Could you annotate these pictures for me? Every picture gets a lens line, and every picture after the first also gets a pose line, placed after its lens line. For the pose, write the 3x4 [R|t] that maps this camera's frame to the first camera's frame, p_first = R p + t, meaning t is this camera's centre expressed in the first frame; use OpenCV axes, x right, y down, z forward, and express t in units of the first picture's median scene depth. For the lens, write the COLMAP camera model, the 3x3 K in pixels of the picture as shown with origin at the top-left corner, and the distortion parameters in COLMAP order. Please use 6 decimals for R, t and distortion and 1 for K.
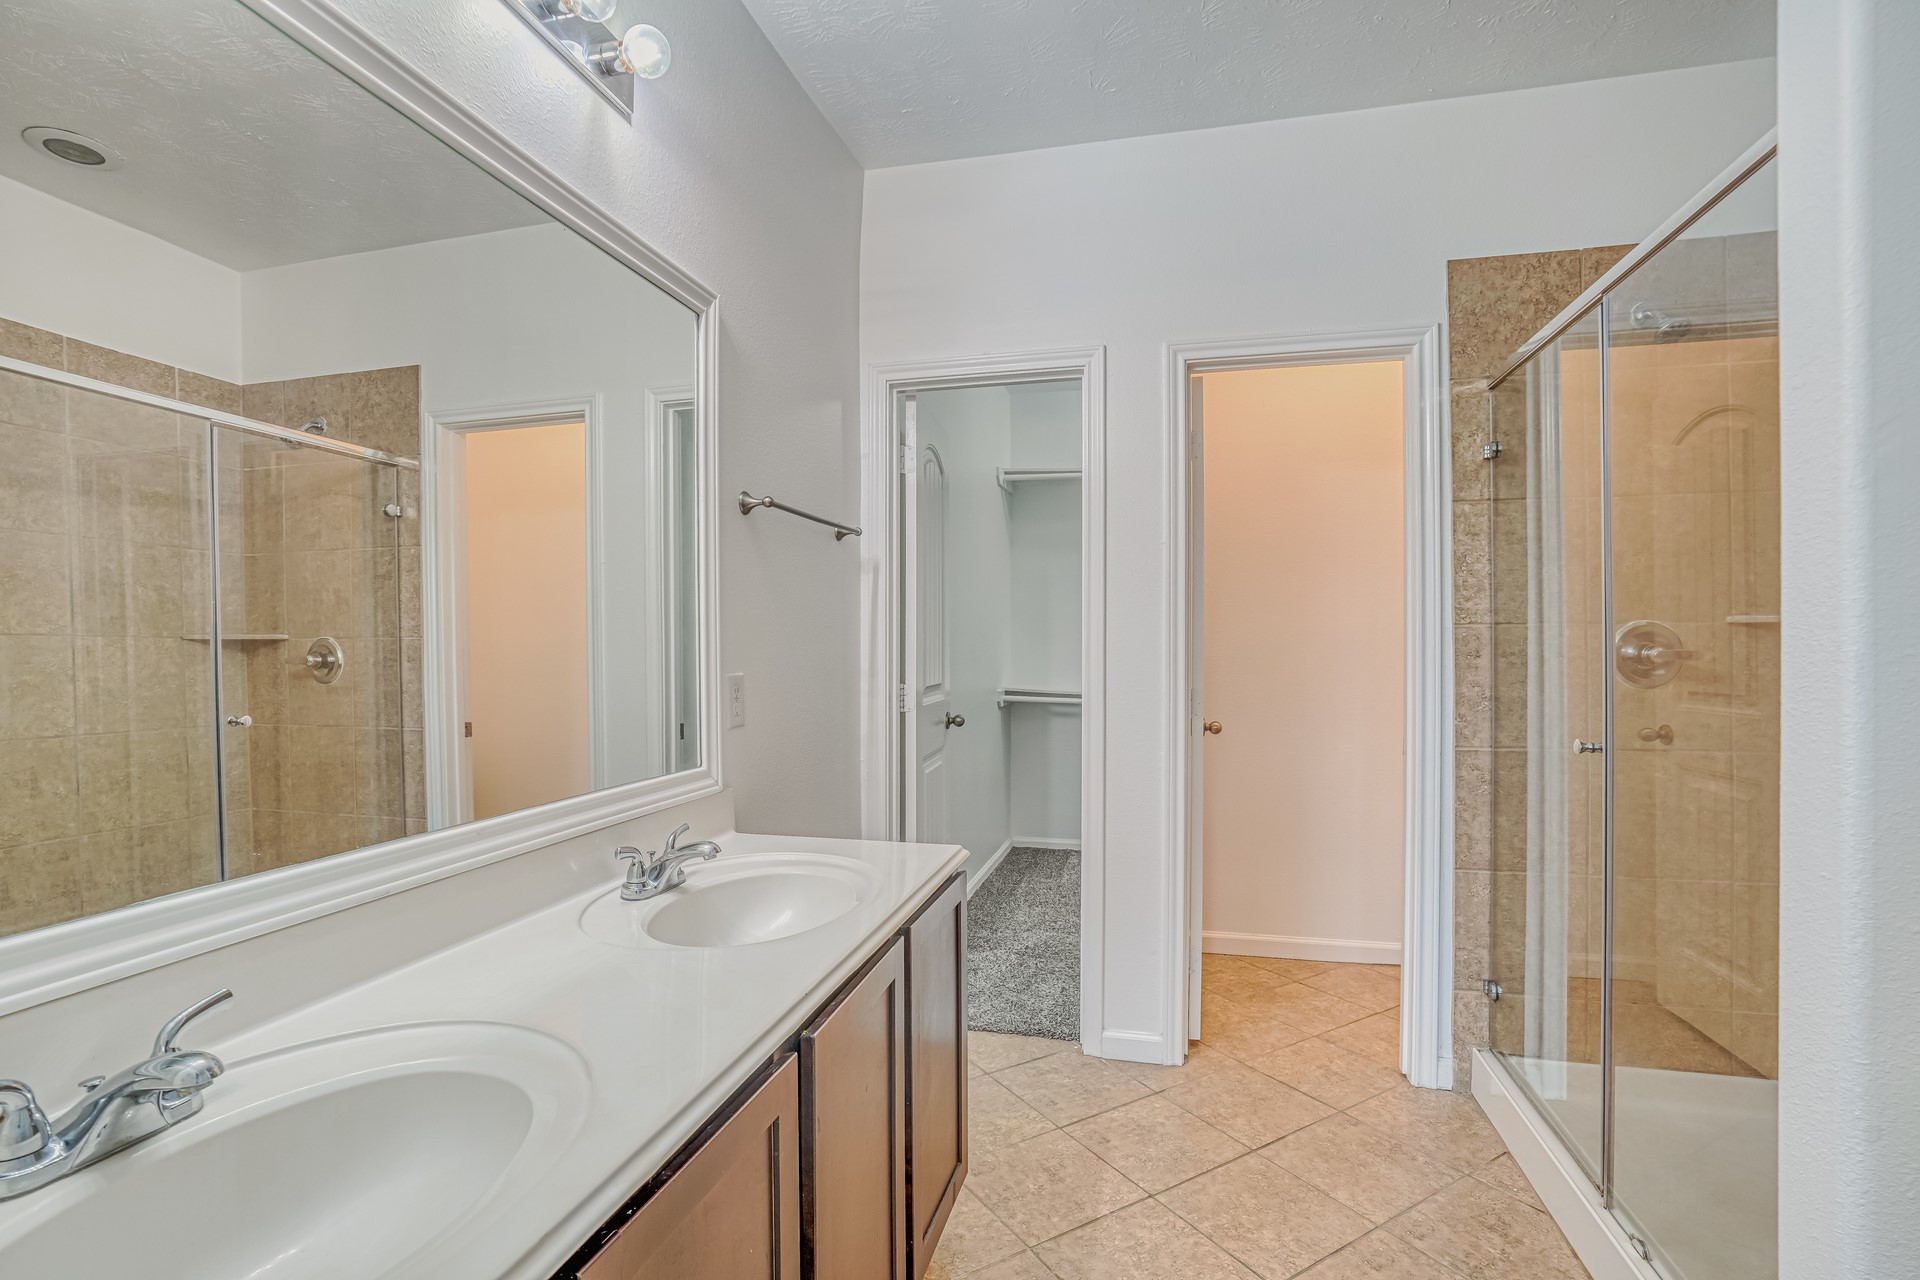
lens RADIAL K [[902.1, 0, 958.7], [0, 902.1, 653.2], [0, 0, 1]] dist [-0.065111, 0.024406]
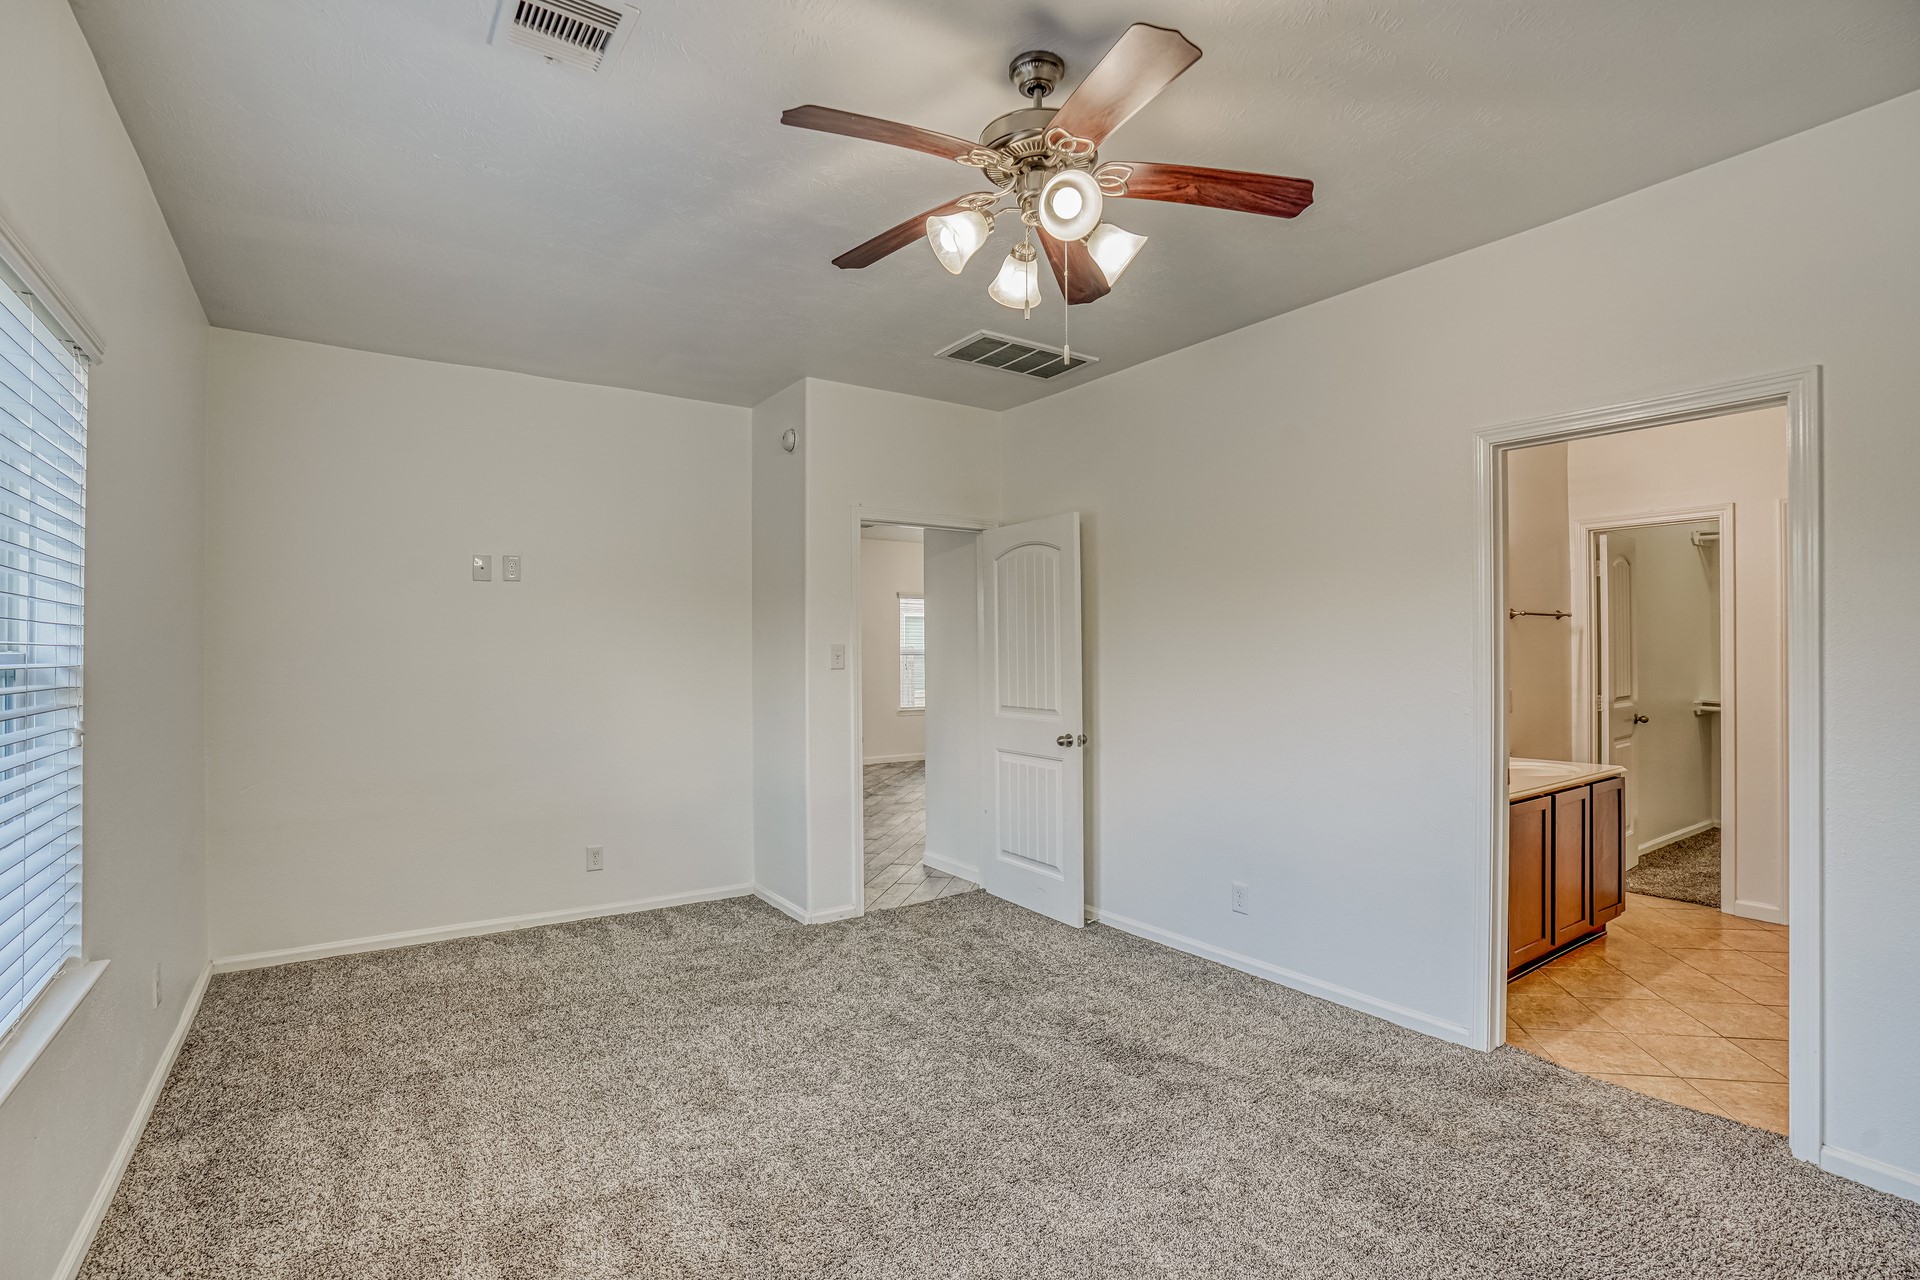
lens RADIAL K [[902.1, 0, 958.7], [0, 902.1, 653.2], [0, 0, 1]] dist [-0.065111, 0.024406]
pose [[0.753832, -0.005805, -0.657041, 0.121126], [0.001949, 0.999976, -0.006599, -0.039661], [0.657064, 0.003694, 0.753826, -1.121075]]
